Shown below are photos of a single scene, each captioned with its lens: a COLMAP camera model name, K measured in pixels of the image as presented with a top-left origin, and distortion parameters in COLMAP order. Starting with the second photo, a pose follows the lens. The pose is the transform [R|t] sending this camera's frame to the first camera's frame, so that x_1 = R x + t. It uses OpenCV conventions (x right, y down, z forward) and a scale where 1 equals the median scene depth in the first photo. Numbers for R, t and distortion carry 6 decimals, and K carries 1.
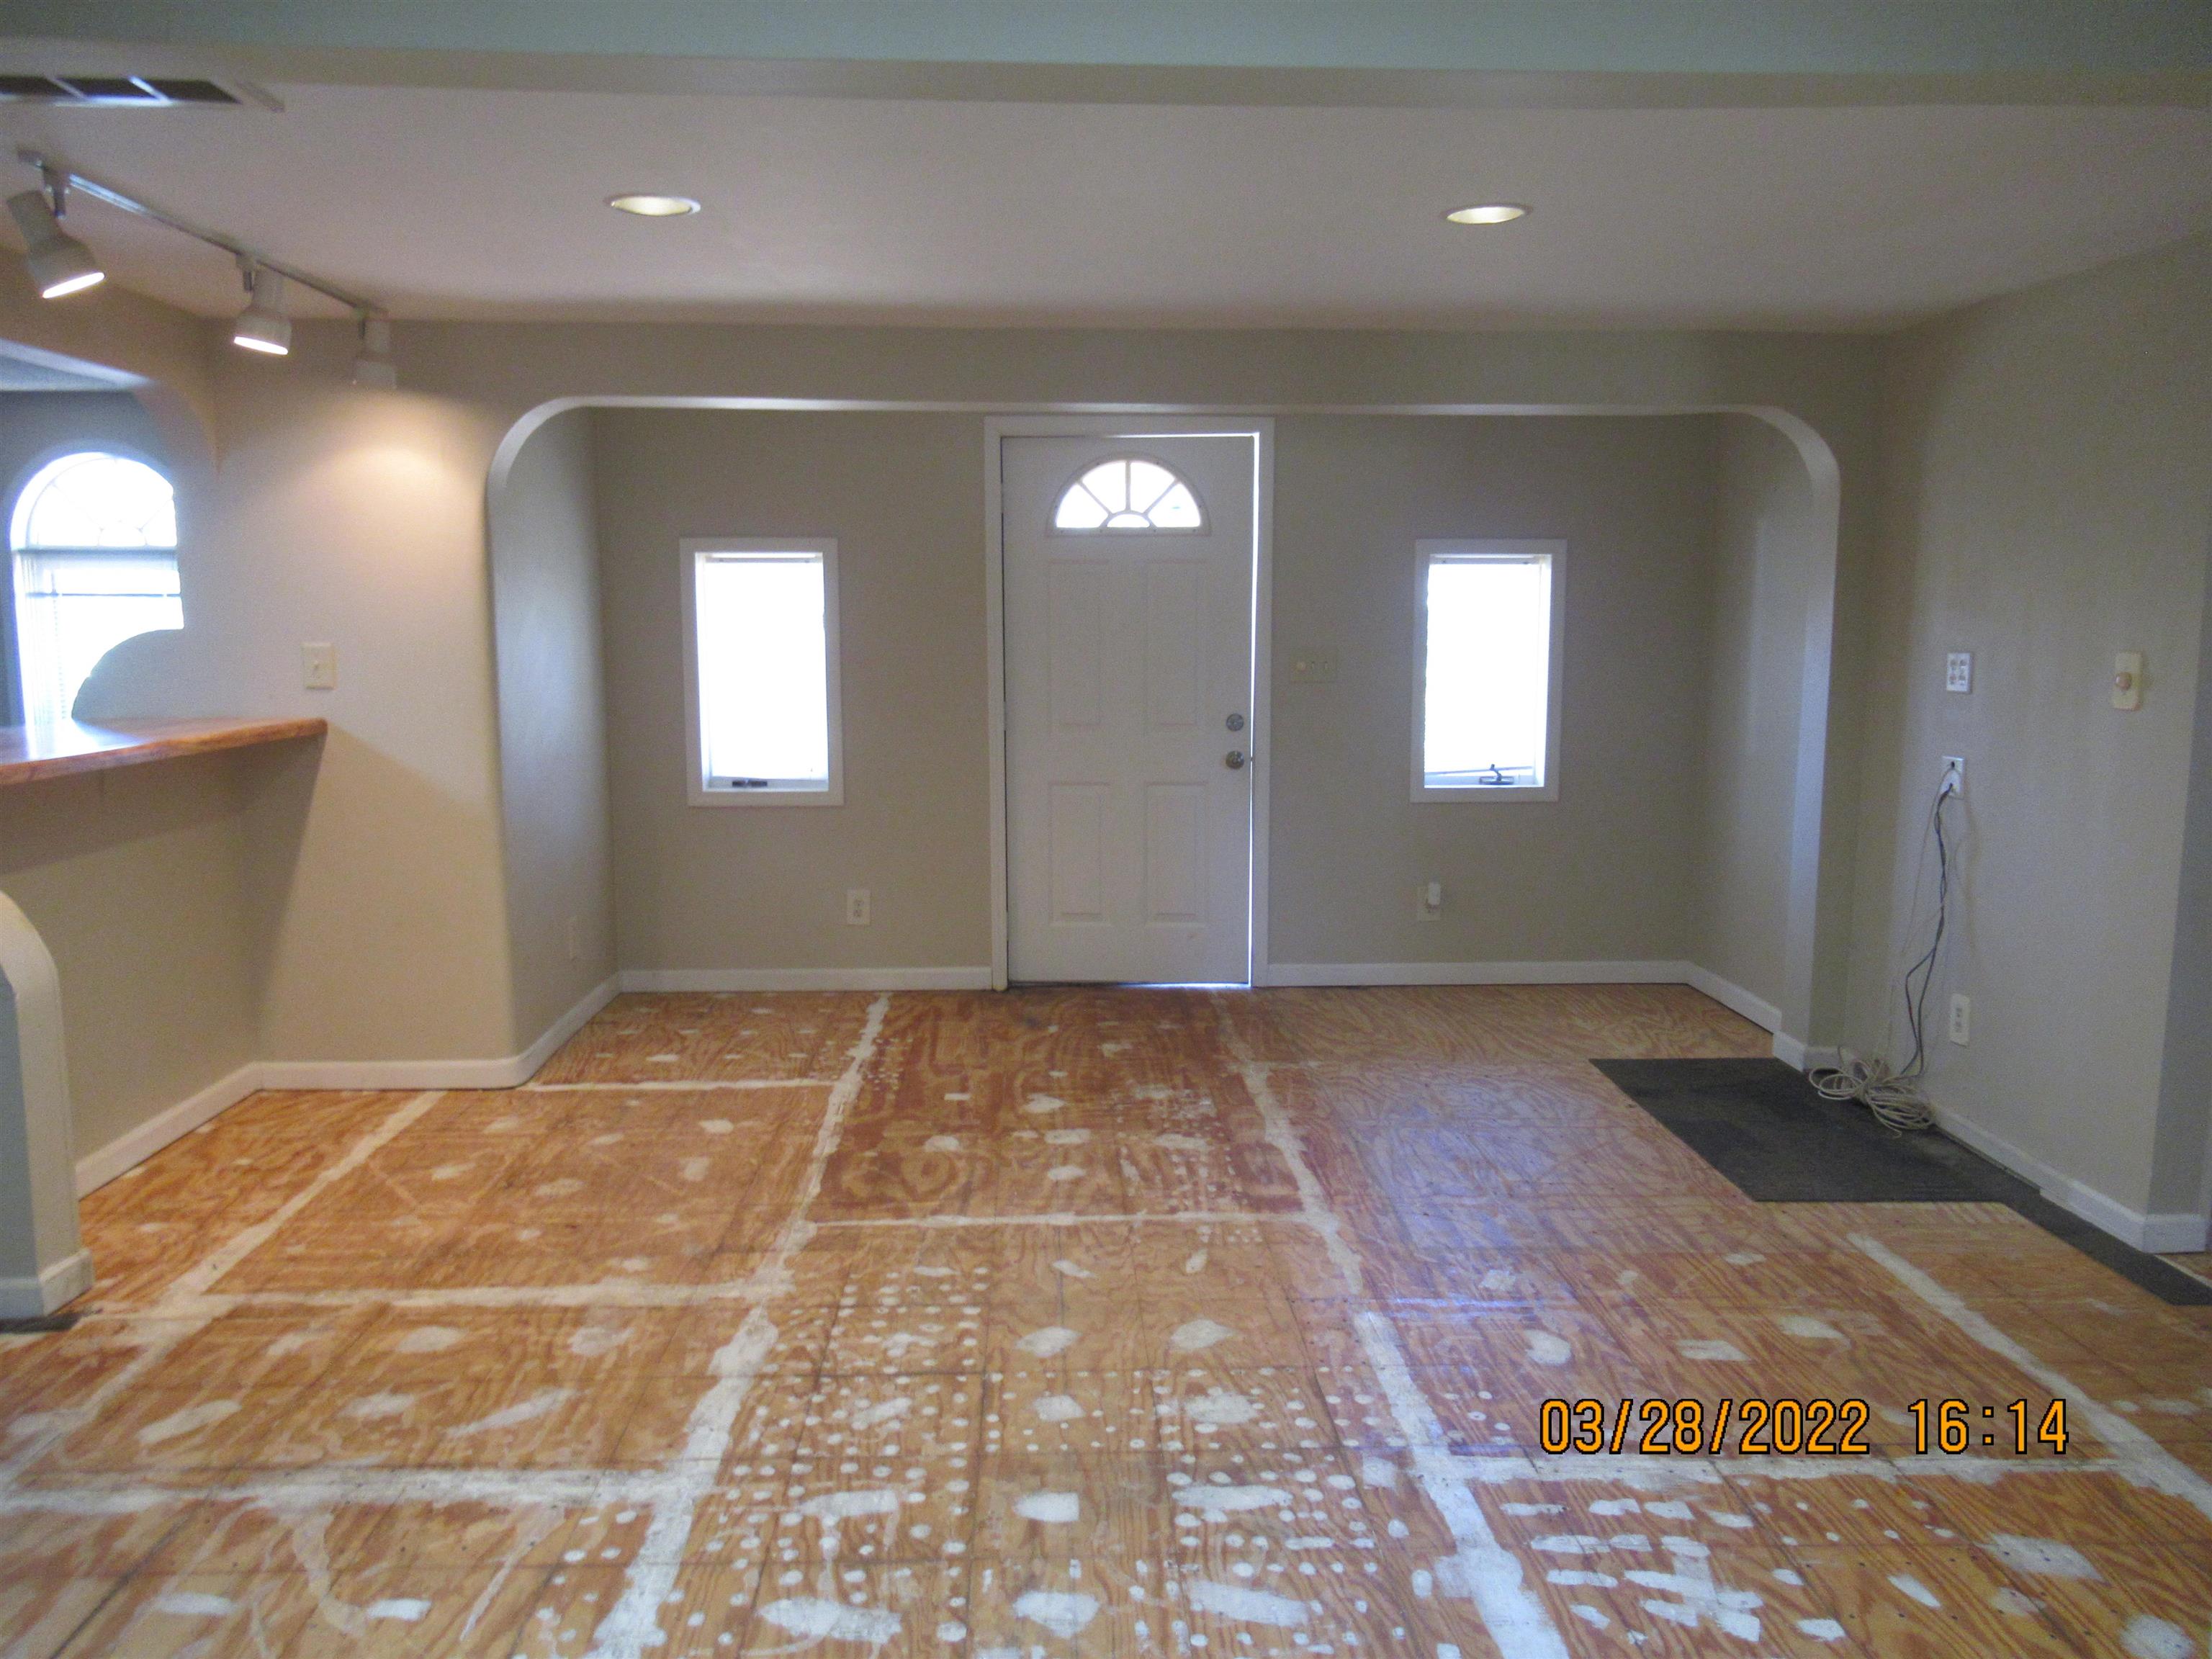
lens RADIAL K [[1652.2, 0, 1098.0], [0, 1652.2, 830.6], [0, 0, 1]] dist [0.004251, -0.008592]
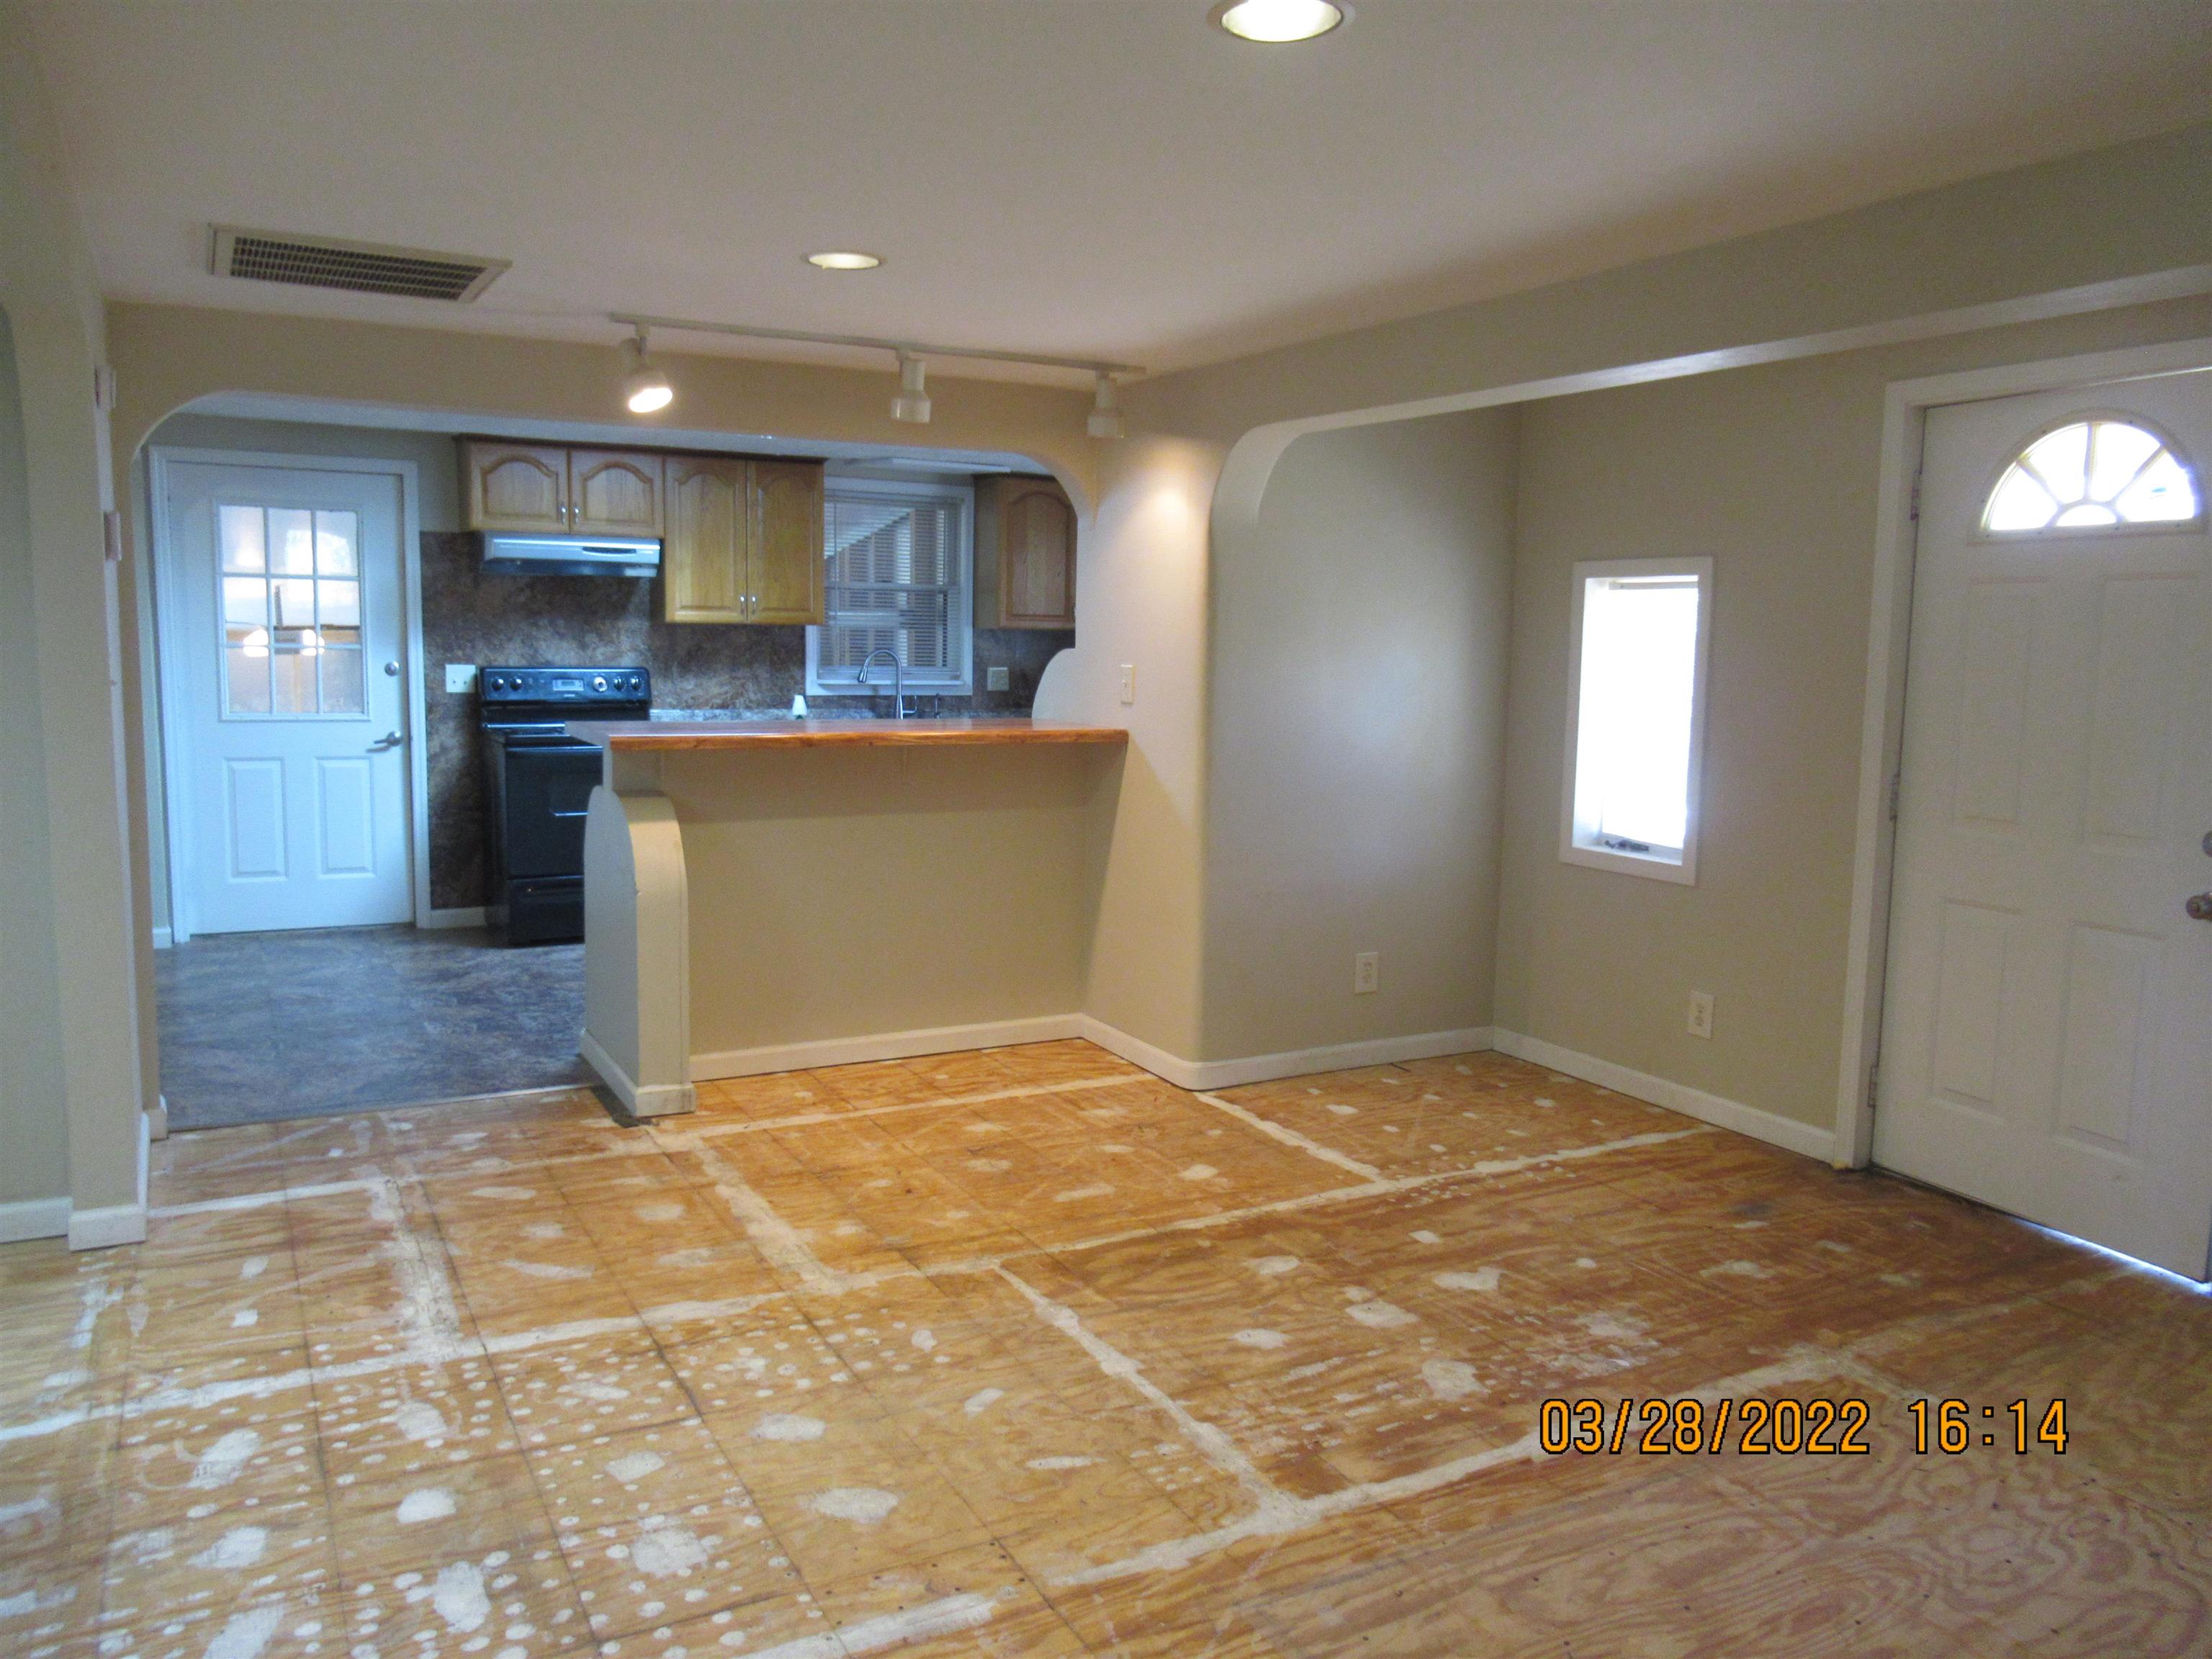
lens RADIAL K [[1652.2, 0, 1098.0], [0, 1652.2, 830.6], [0, 0, 1]] dist [0.004251, -0.008592]
pose [[0.439803, 0.115044, -0.890695, 0.688481], [-0.134563, 0.989007, 0.061299, -0.082869], [0.887956, 0.092895, 0.450449, 0.589181]]
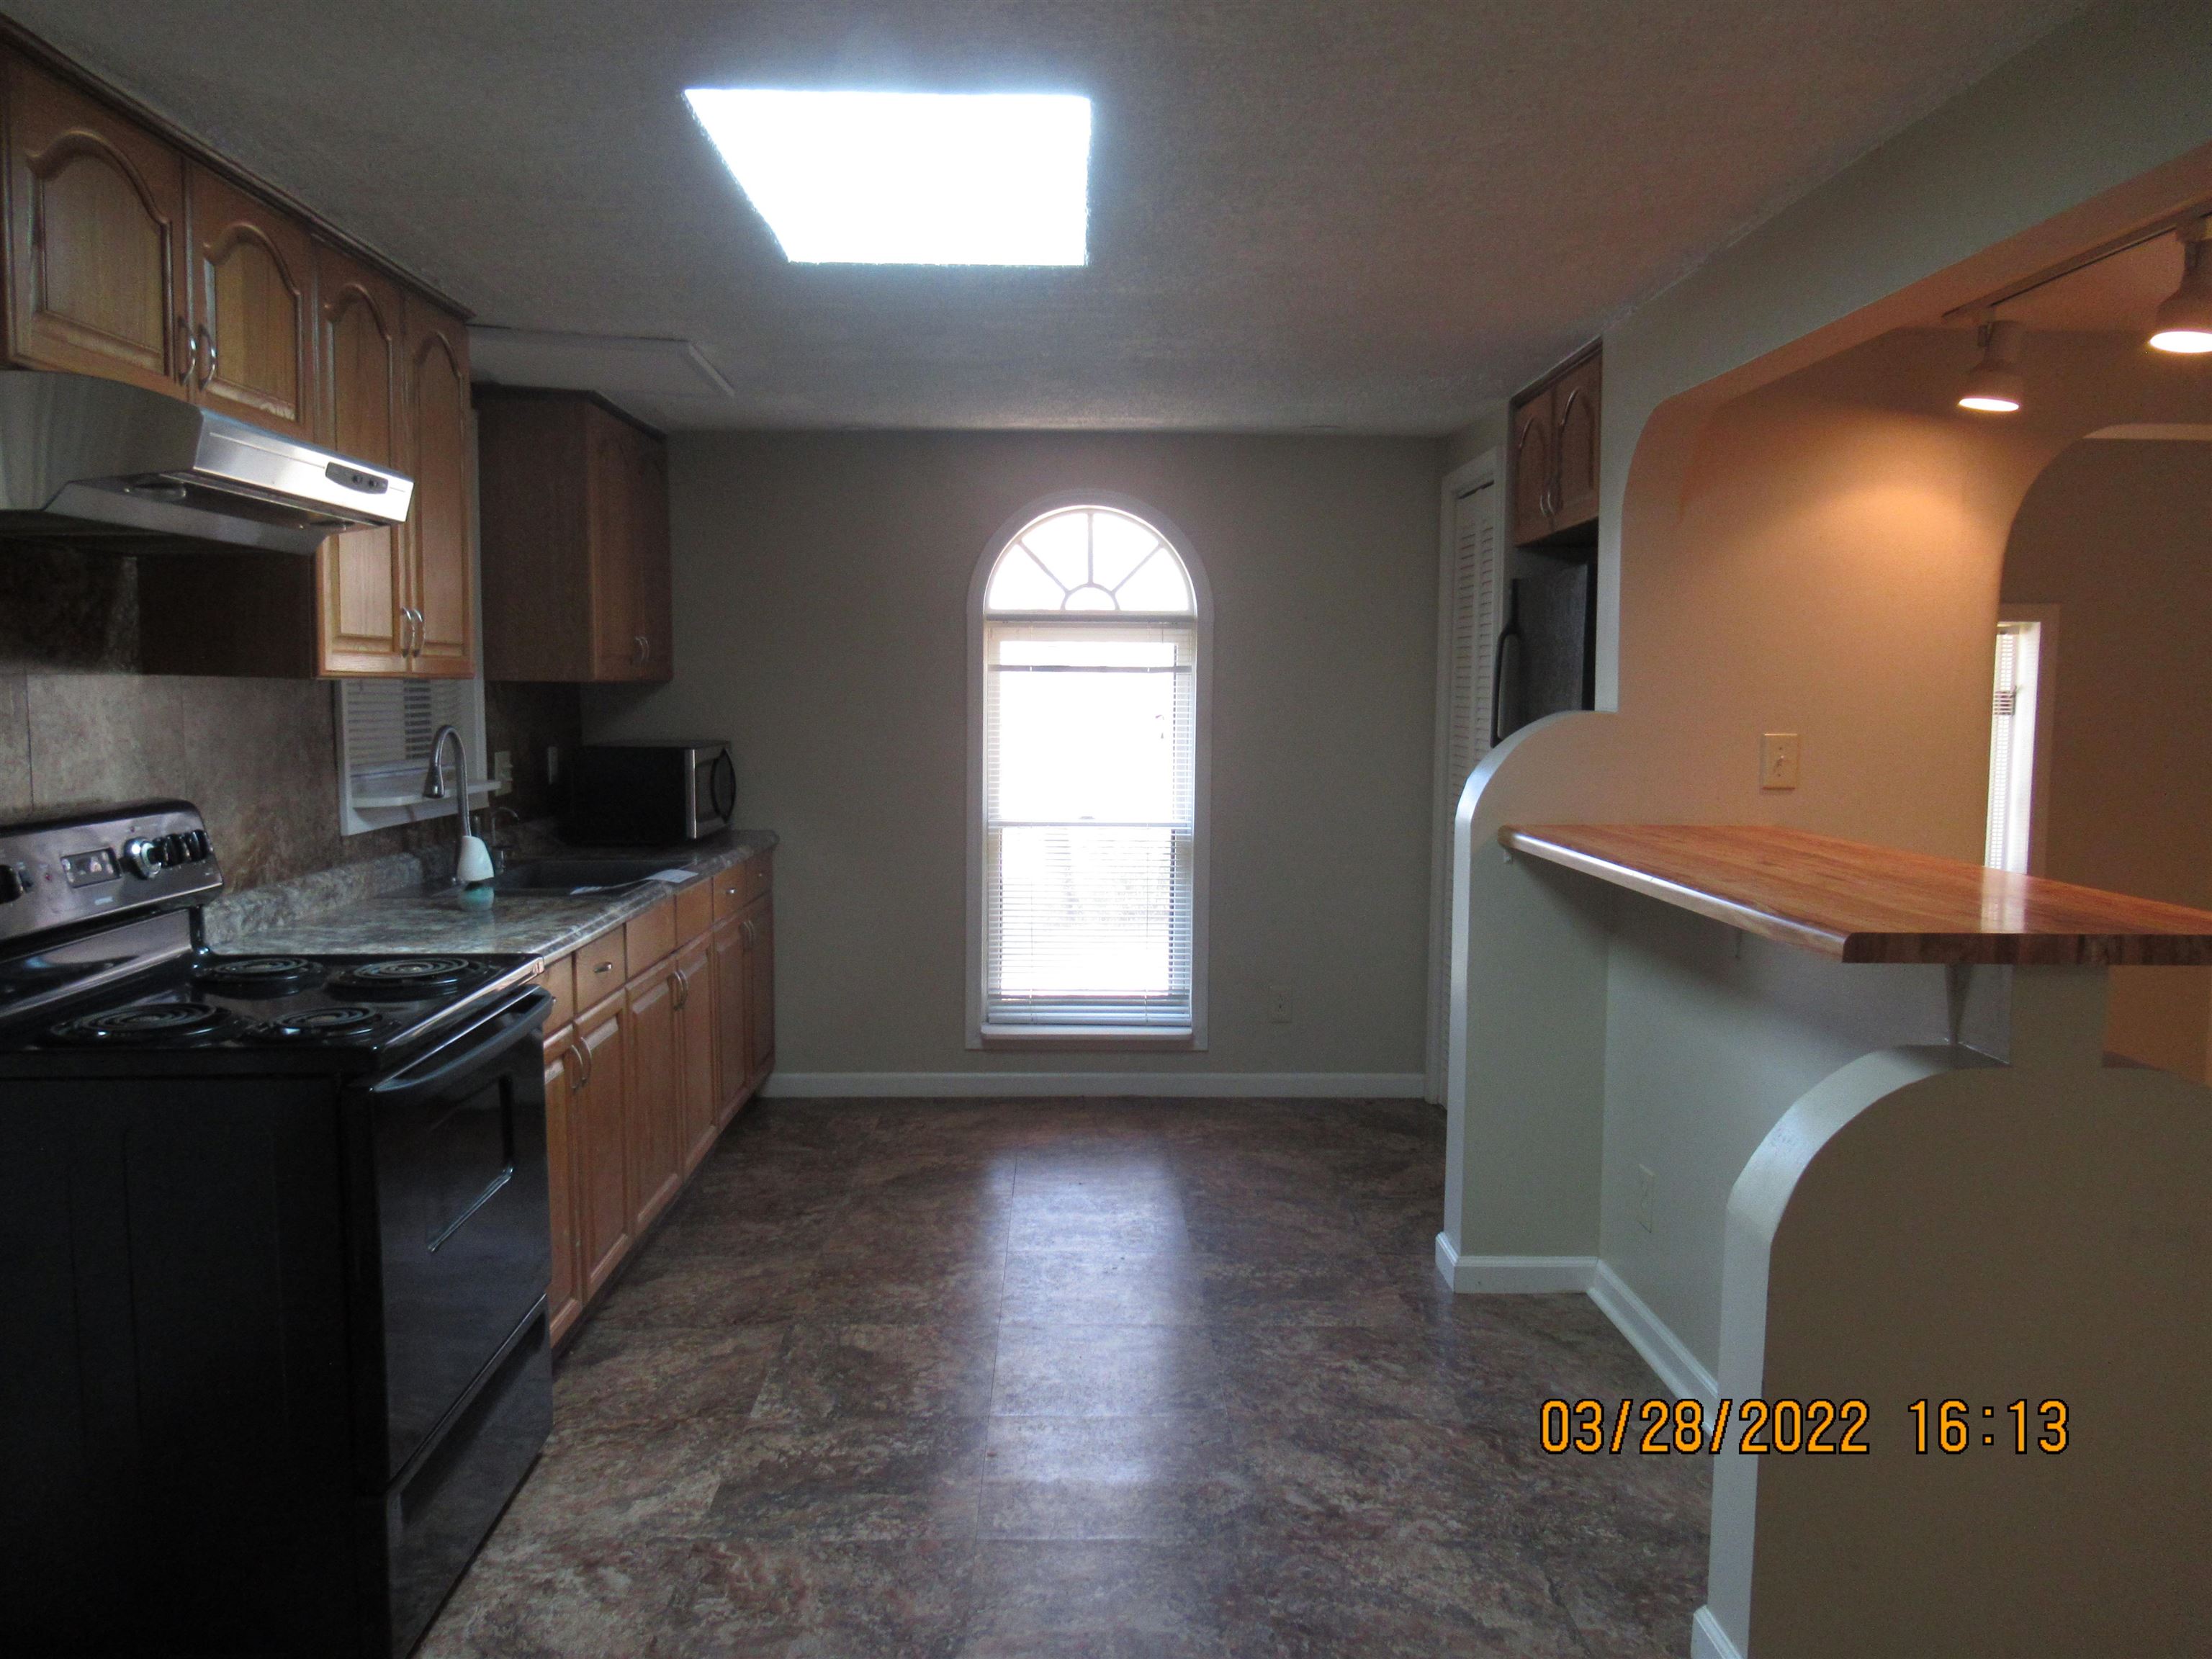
lens RADIAL K [[1652.4, 0, 1106.0], [0, 1652.4, 829.5], [0, 0, 1]] dist [-0.004545, 0.007044]
pose [[0.999888, 0.004341, -0.014349, -0.968346], [-0.004947, 0.999087, -0.042446, -0.039573], [0.014152, 0.042512, 0.998996, 0.256982]]
